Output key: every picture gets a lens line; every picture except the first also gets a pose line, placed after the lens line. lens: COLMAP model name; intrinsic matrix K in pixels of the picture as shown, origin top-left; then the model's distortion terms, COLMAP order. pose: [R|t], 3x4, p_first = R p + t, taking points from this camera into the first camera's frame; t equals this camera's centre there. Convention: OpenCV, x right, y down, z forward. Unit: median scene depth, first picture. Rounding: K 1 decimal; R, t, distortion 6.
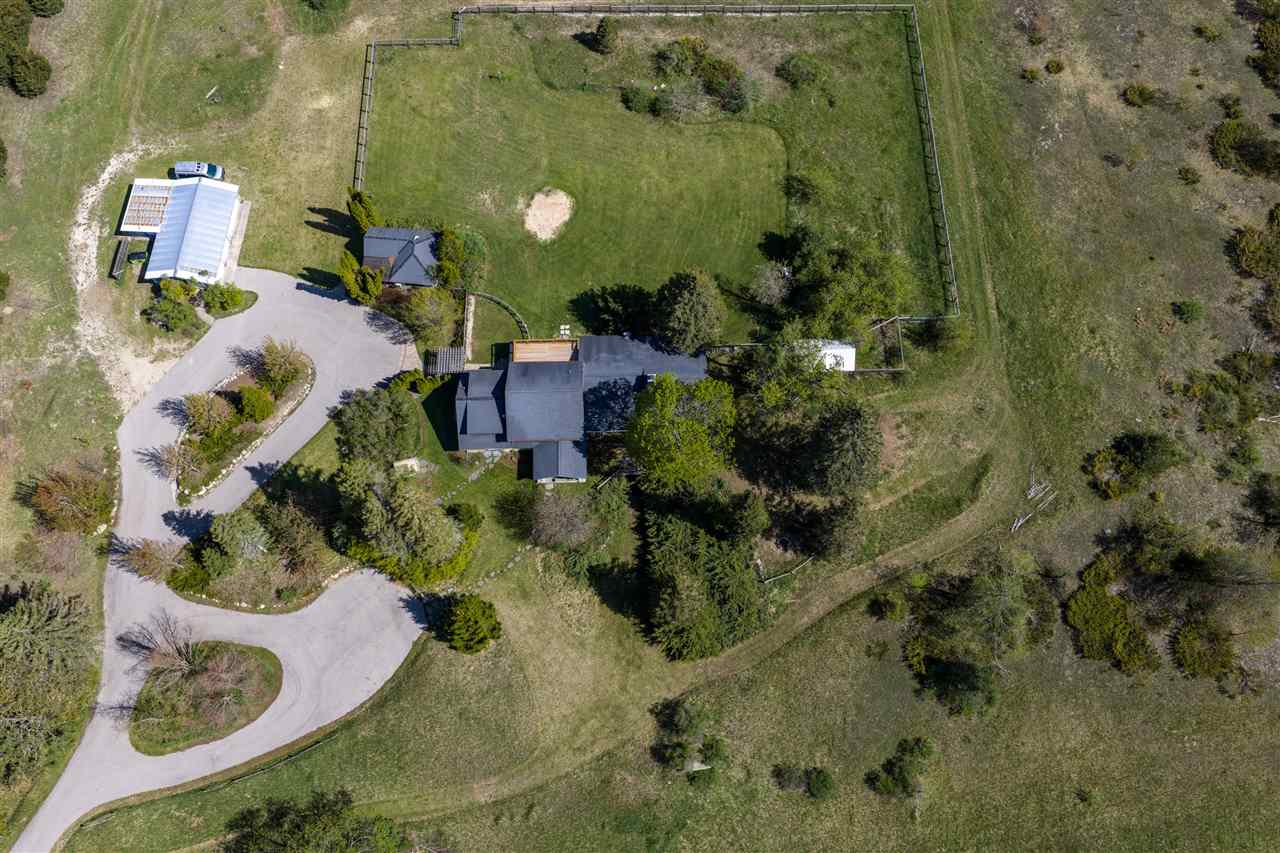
lens RADIAL K [[1080.9, 0, 640.0], [0, 1080.9, 426.5], [0, 0, 1]] dist [0.011915, -0.023389]
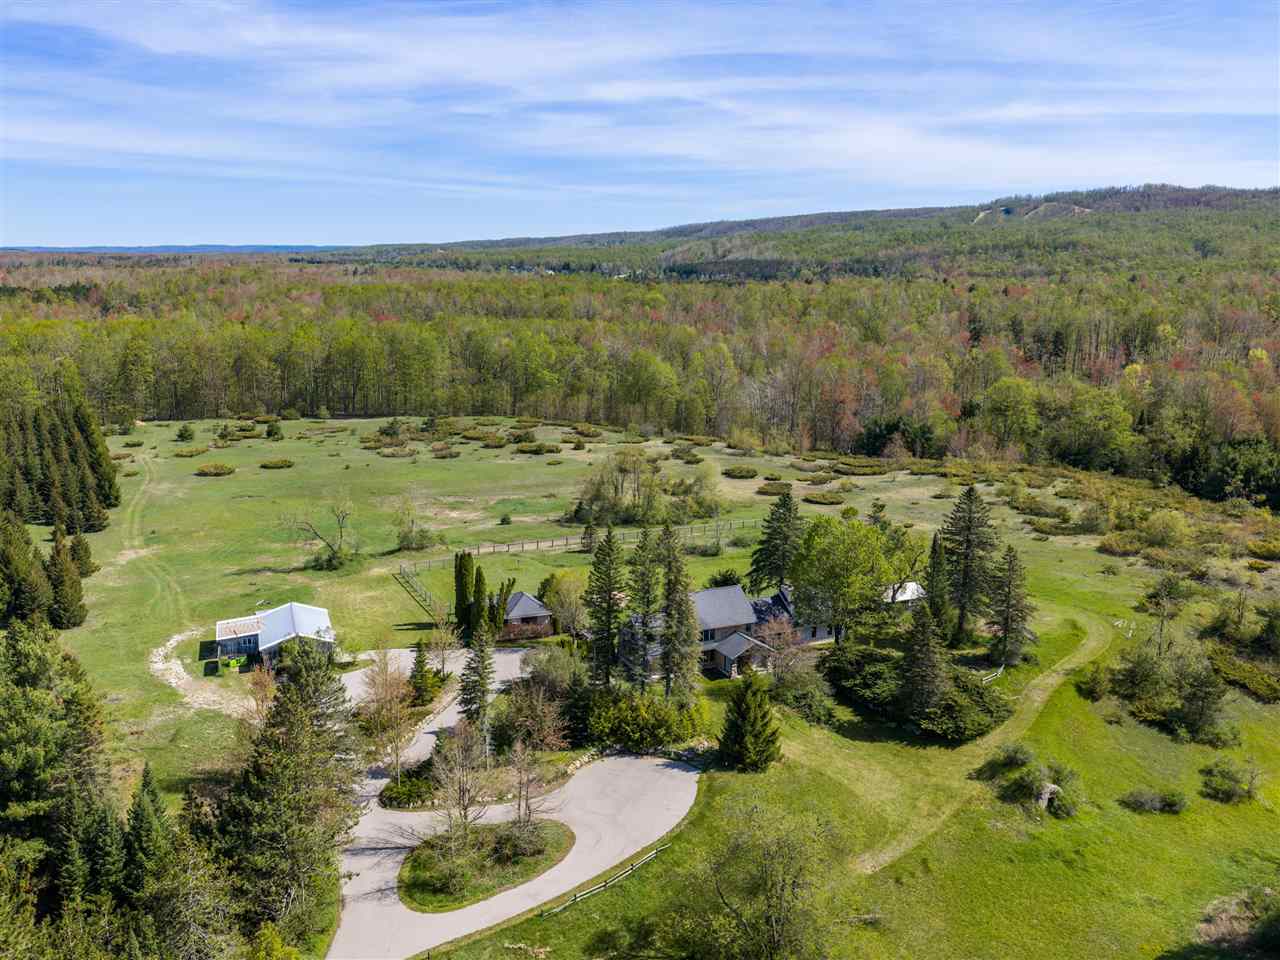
lens RADIAL K [[1211.0, 0, 640.0], [0, 1211.0, 480.0], [0, 0, 1]] dist [-0.001494, -0.007442]
pose [[0.910766, -0.073898, 0.406257, -0.606251], [0.389909, 0.477782, -0.787207, 0.801508], [-0.135929, 0.875365, 0.463961, 0.349639]]
